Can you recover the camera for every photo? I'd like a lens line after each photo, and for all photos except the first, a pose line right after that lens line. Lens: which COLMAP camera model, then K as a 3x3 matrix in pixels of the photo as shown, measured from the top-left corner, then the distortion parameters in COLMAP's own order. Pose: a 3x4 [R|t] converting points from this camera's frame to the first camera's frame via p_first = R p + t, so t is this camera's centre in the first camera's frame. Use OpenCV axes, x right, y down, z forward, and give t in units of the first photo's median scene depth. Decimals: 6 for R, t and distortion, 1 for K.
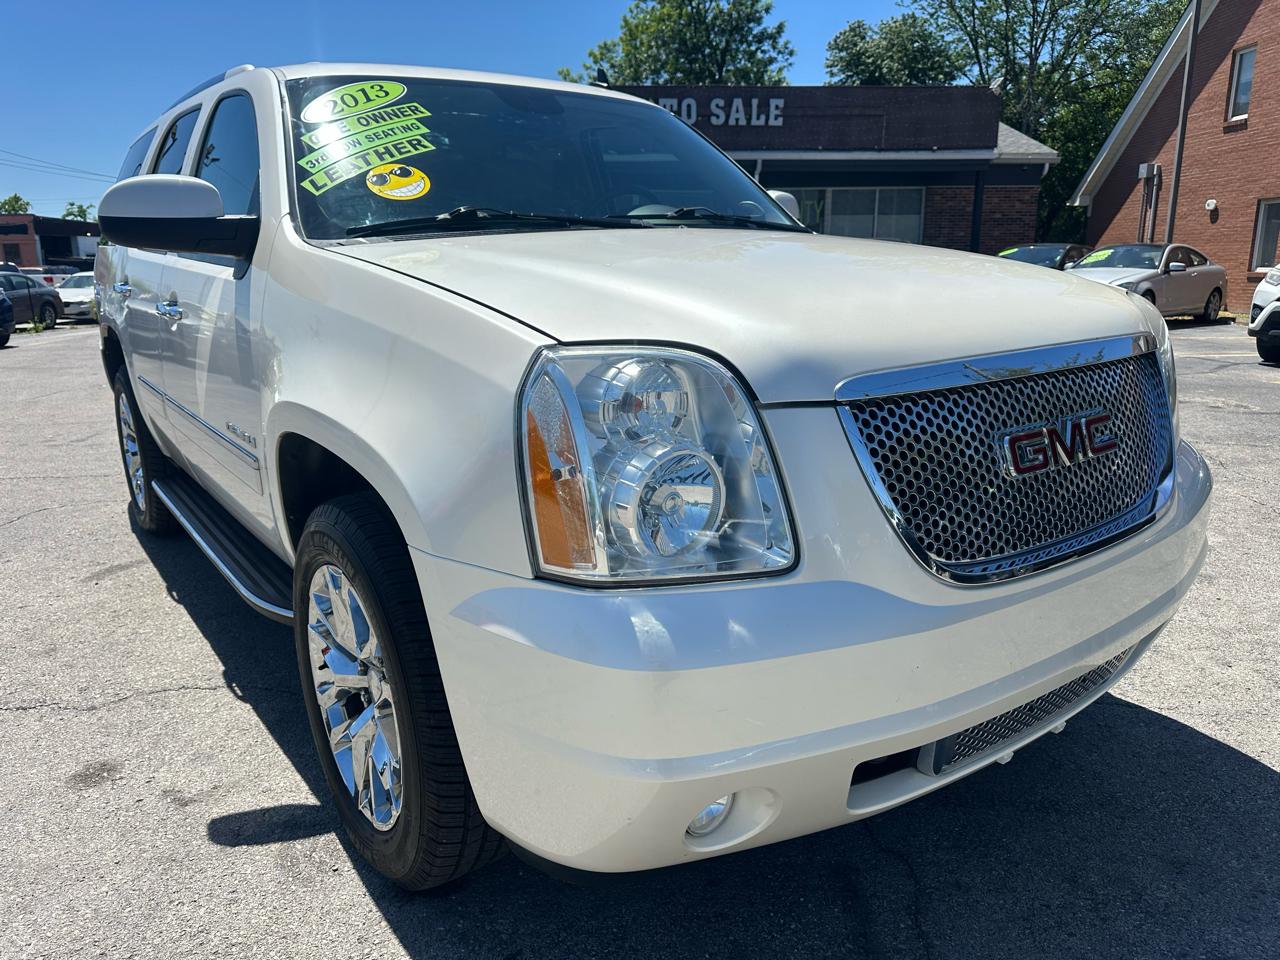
lens RADIAL K [[896.1, 0, 639.3], [0, 896.1, 488.5], [0, 0, 1]] dist [-0.002329, -0.012425]
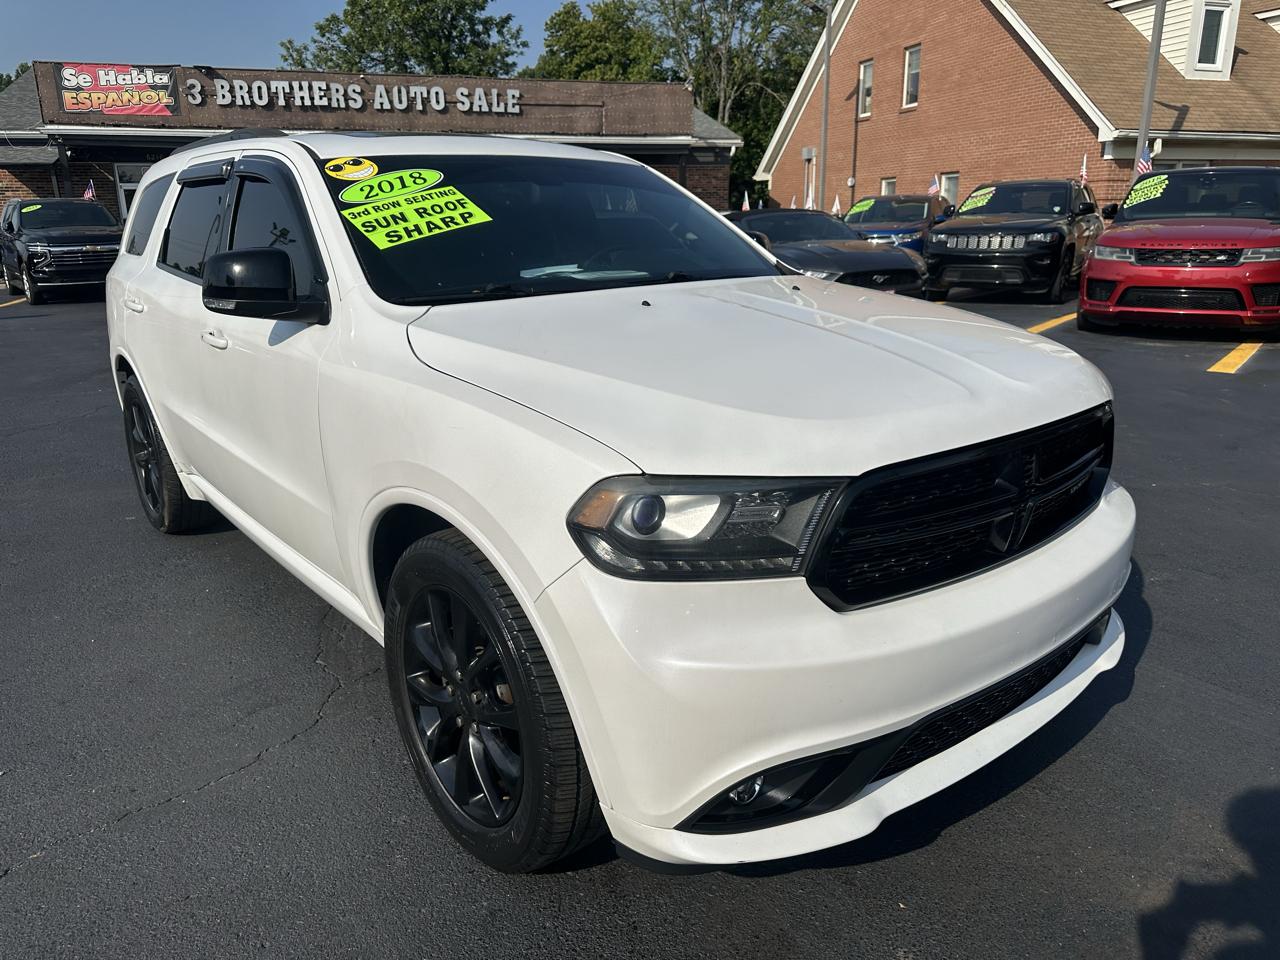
lens RADIAL K [[896.1, 0, 636.1], [0, 896.1, 489.3], [0, 0, 1]] dist [-0.002329, -0.012425]
pose [[0.960255, -0.086381, 0.265423, -0.043505], [0.076183, 0.995914, 0.048498, 0.038094], [-0.268528, -0.026349, 0.962912, -0.169569]]
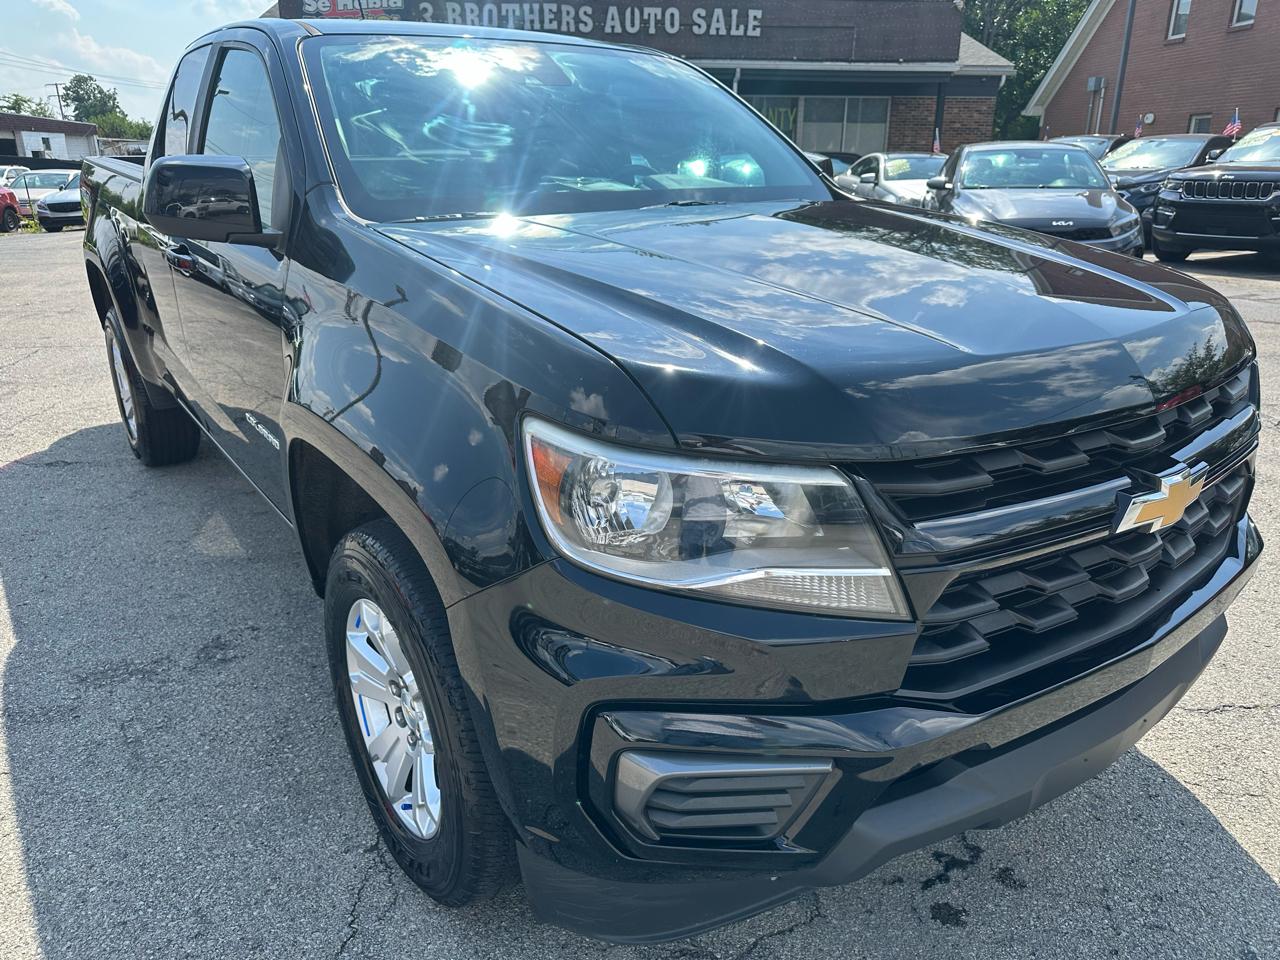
lens RADIAL K [[896.1, 0, 638.2], [0, 896.1, 486.2], [0, 0, 1]] dist [-0.002329, -0.012425]
pose [[0.998885, -0.006848, 0.046715, -0.034102], [0.002176, 0.995052, 0.099328, 0.017789], [-0.047164, -0.099115, 0.993958, -0.089879]]
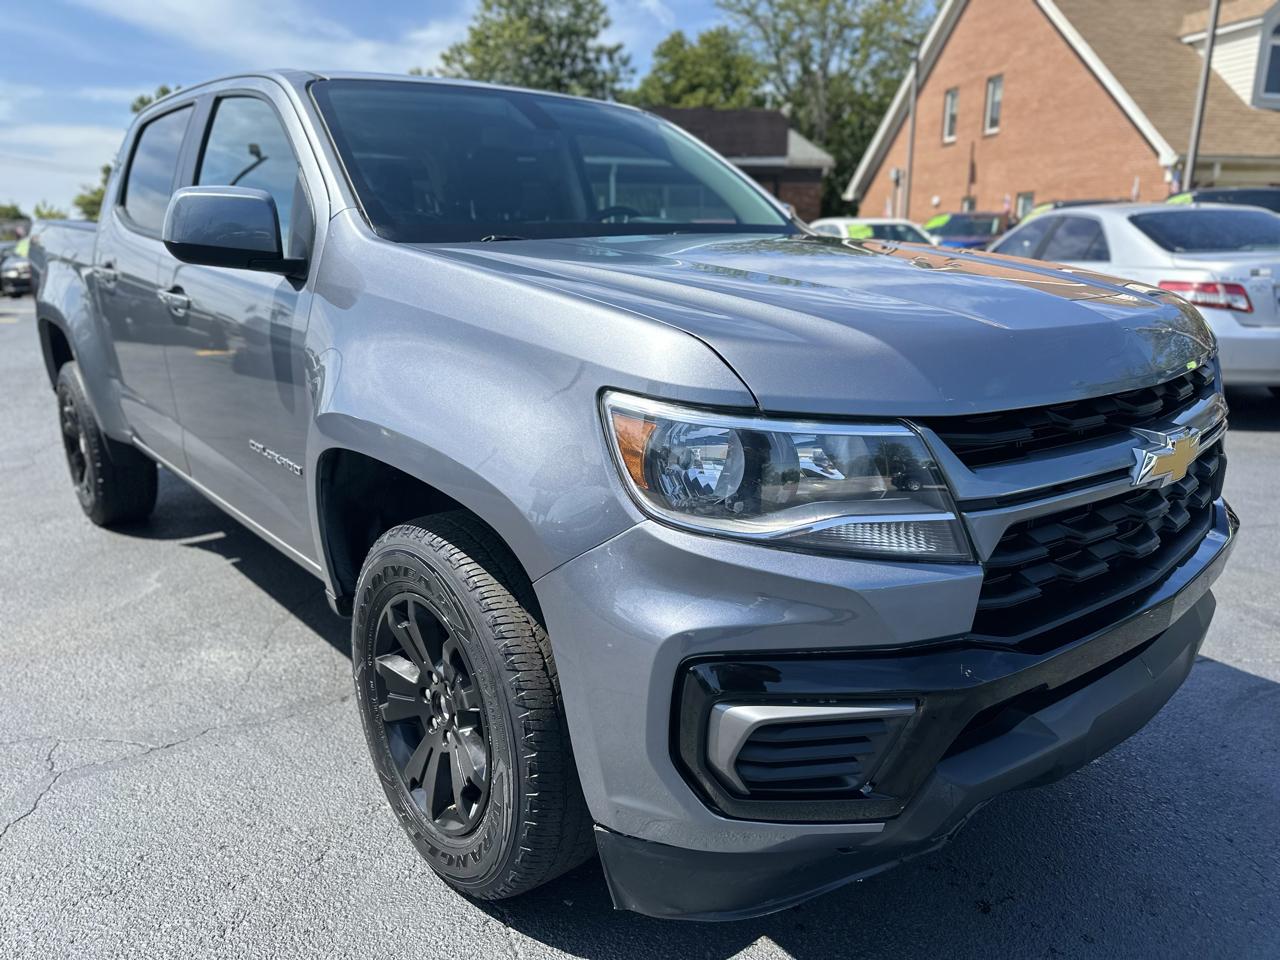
lens RADIAL K [[894.5, 0, 638.3], [0, 894.5, 491.8], [0, 0, 1]] dist [-0.000044, -0.014294]
pose [[0.983031, -0.044216, 0.178029, -0.078889], [0.040050, 0.998835, 0.026929, 0.073350], [-0.179013, -0.019342, 0.983657, -0.274302]]
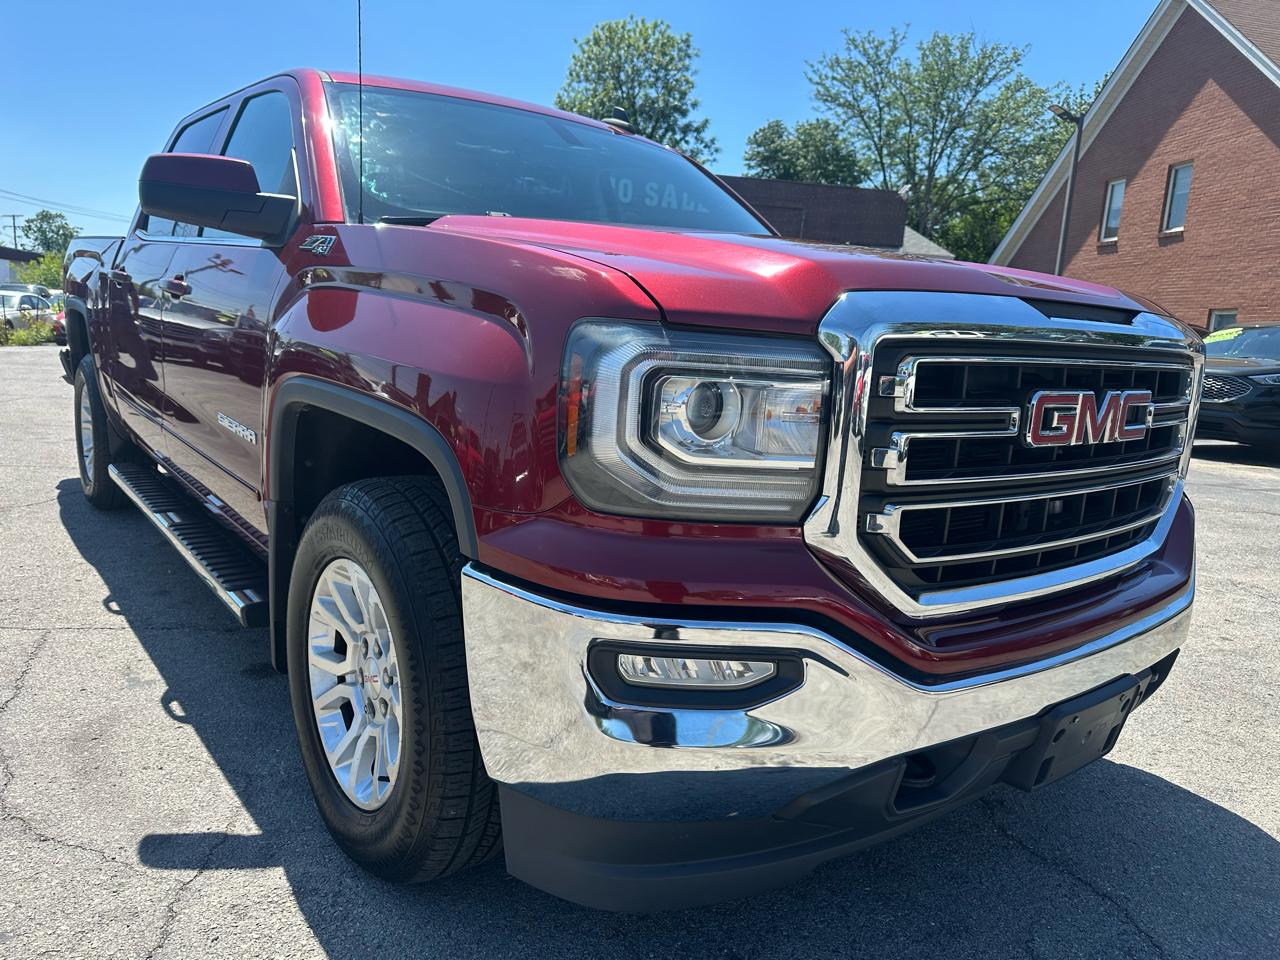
lens RADIAL K [[896.1, 0, 641.3], [0, 896.1, 496.7], [0, 0, 1]] dist [-0.002329, -0.012425]
pose [[0.991811, 0.056951, 0.114315, -0.024709], [-0.049276, 0.996407, -0.068882, 0.014786], [-0.117827, 0.062685, 0.991054, -0.031062]]
